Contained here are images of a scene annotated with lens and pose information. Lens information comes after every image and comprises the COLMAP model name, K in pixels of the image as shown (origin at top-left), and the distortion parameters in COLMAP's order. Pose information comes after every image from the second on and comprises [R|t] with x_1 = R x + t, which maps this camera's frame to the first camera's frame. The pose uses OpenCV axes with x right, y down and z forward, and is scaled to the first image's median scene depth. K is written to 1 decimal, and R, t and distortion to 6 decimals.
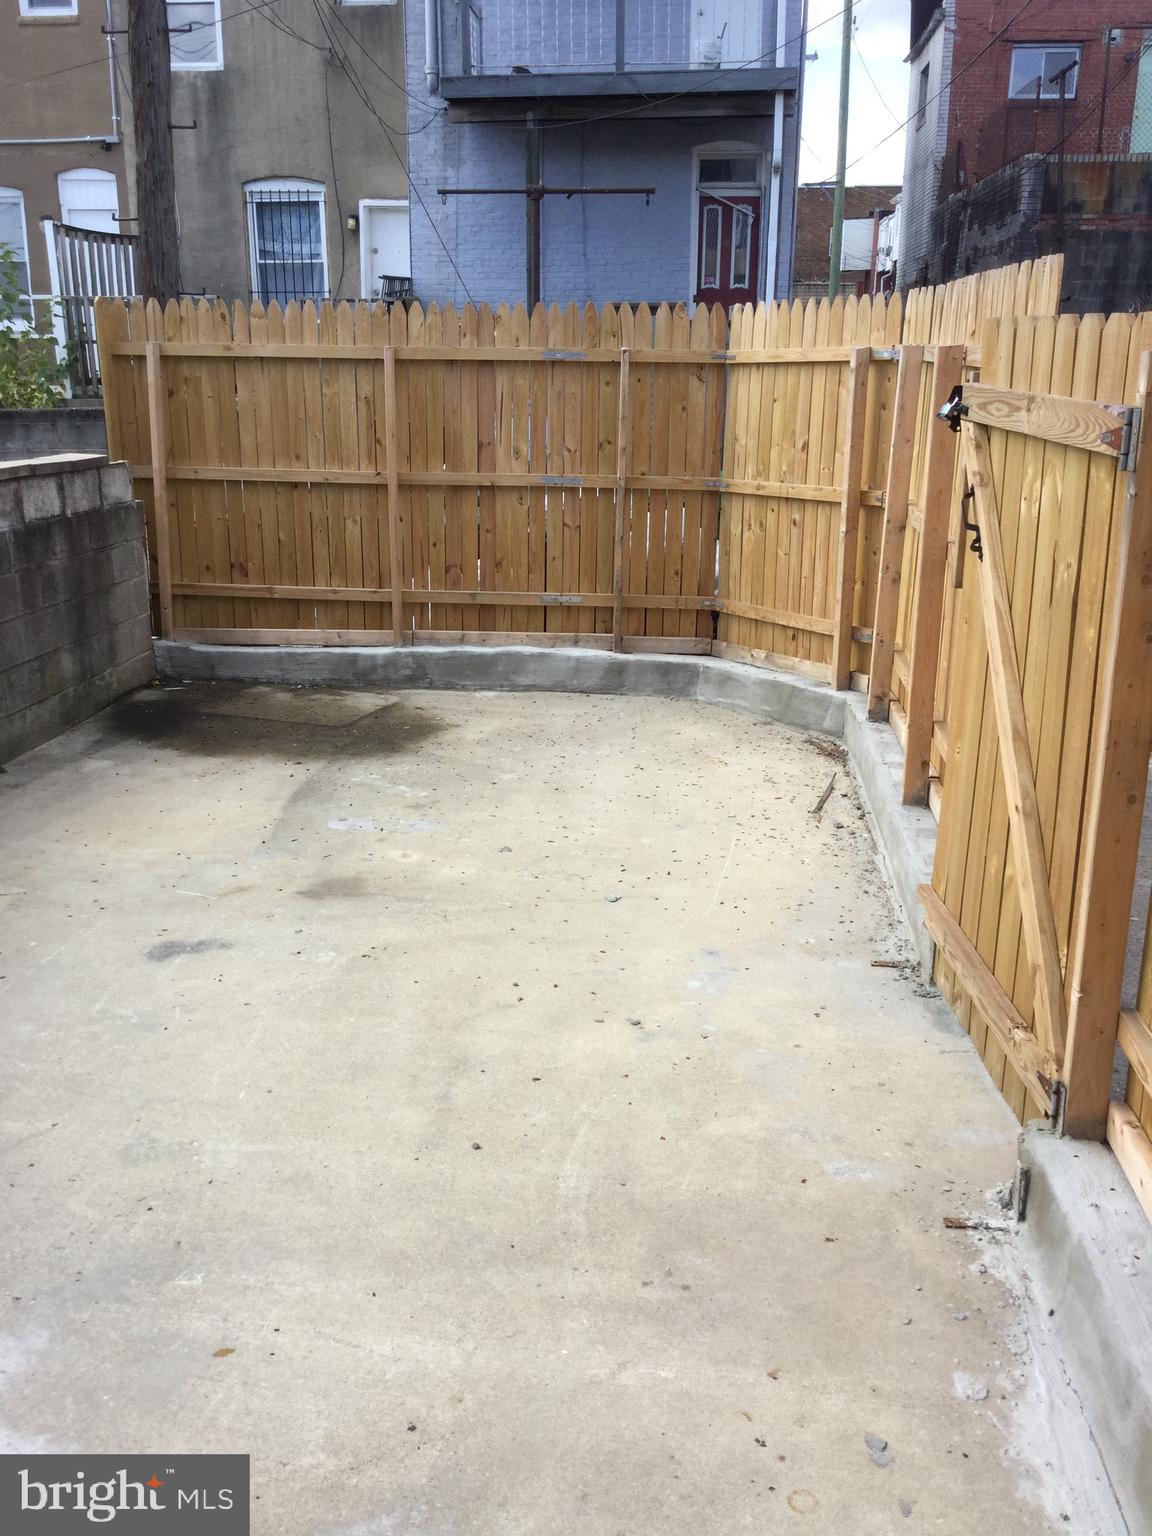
lens RADIAL K [[1382.5, 0, 570.2], [0, 1382.5, 765.4], [0, 0, 1]] dist [0.116506, -0.218749]
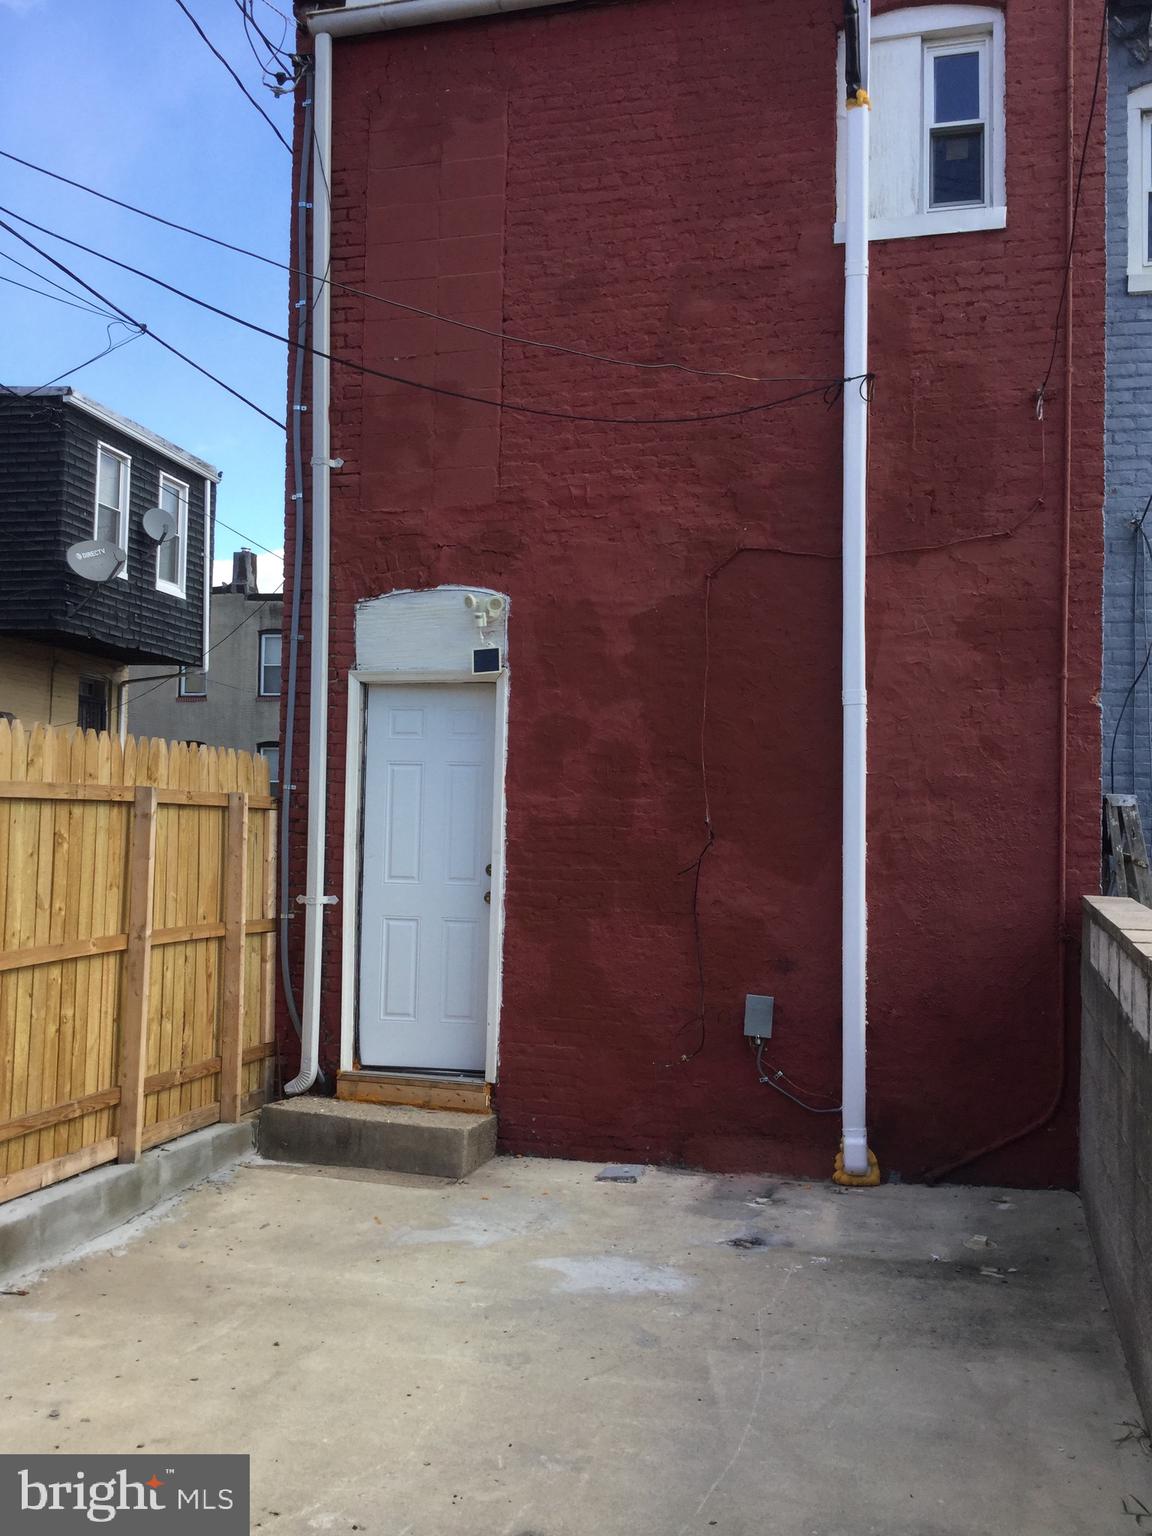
lens RADIAL K [[1382.5, 0, 570.2], [0, 1382.5, 765.4], [0, 0, 1]] dist [0.116506, -0.218749]
pose [[-0.984794, -0.014620, 0.173110, -0.254677], [0.028938, 0.968728, 0.246432, -0.264576], [-0.171299, 0.247695, -0.953574, 0.934013]]
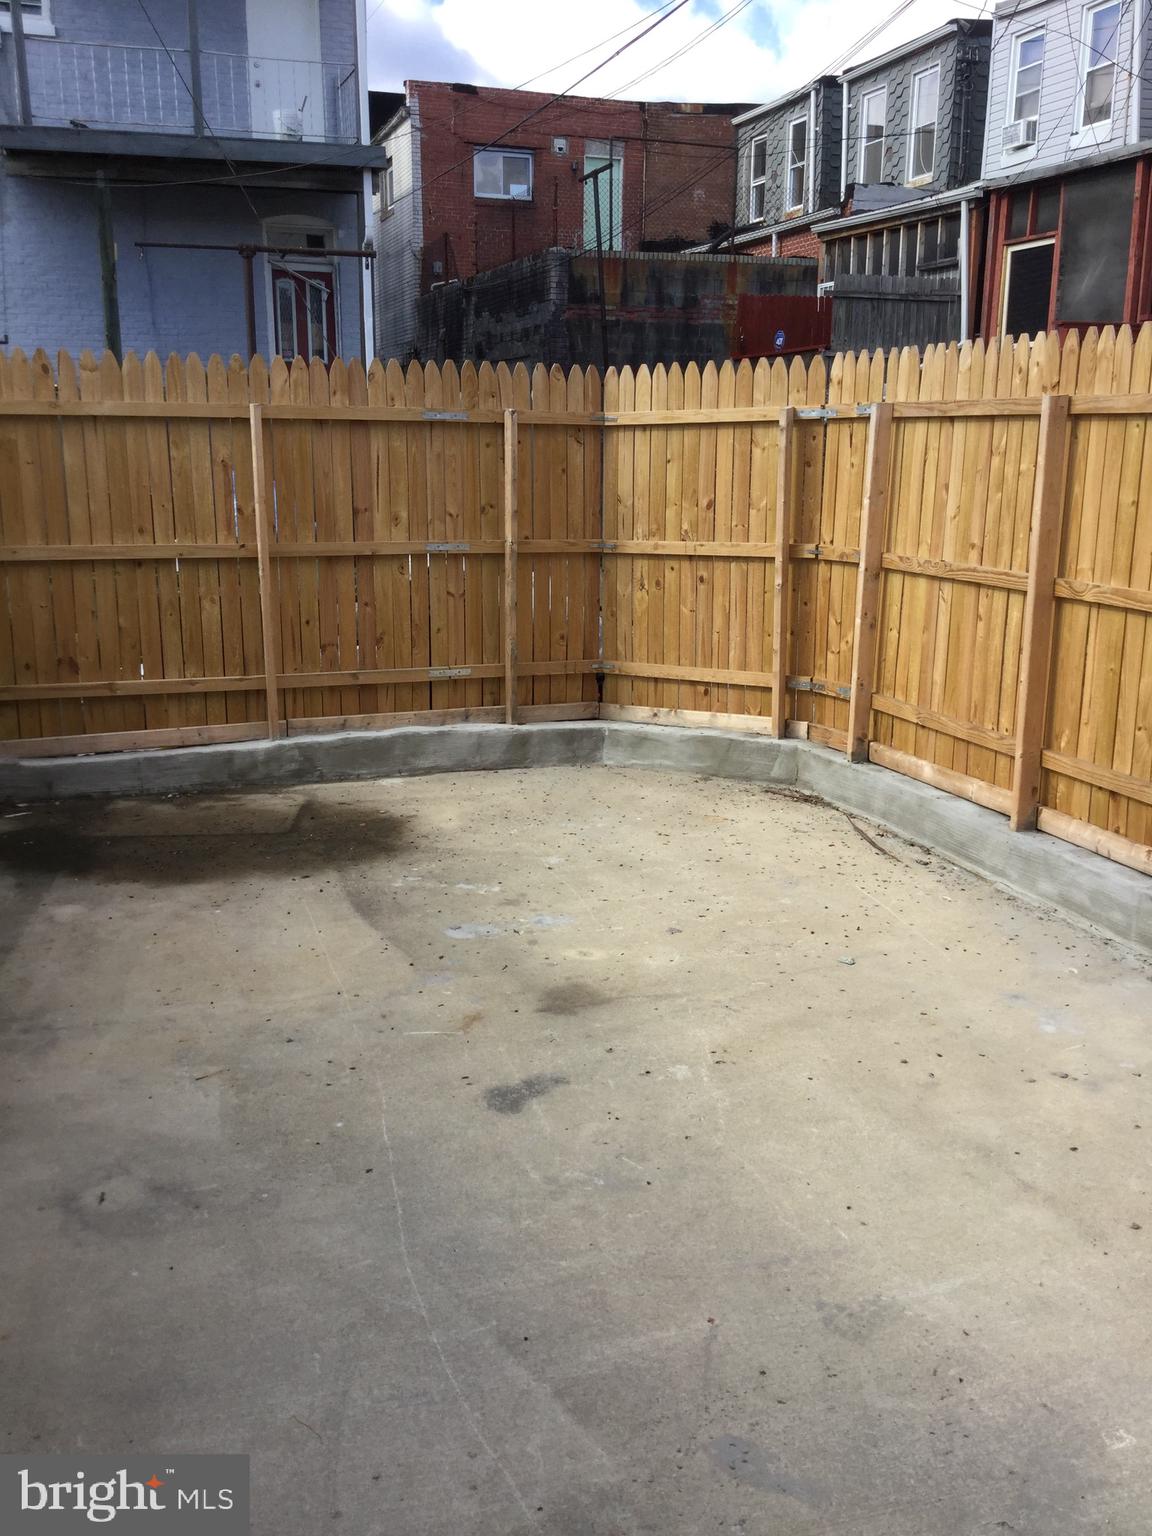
lens RADIAL K [[1382.5, 0, 570.2], [0, 1382.5, 765.4], [0, 0, 1]] dist [0.116506, -0.218749]
pose [[0.905577, -0.097189, 0.412898, -0.335652], [0.120640, 0.992211, -0.031040, -0.019829], [-0.406666, 0.077921, 0.910248, 0.125505]]
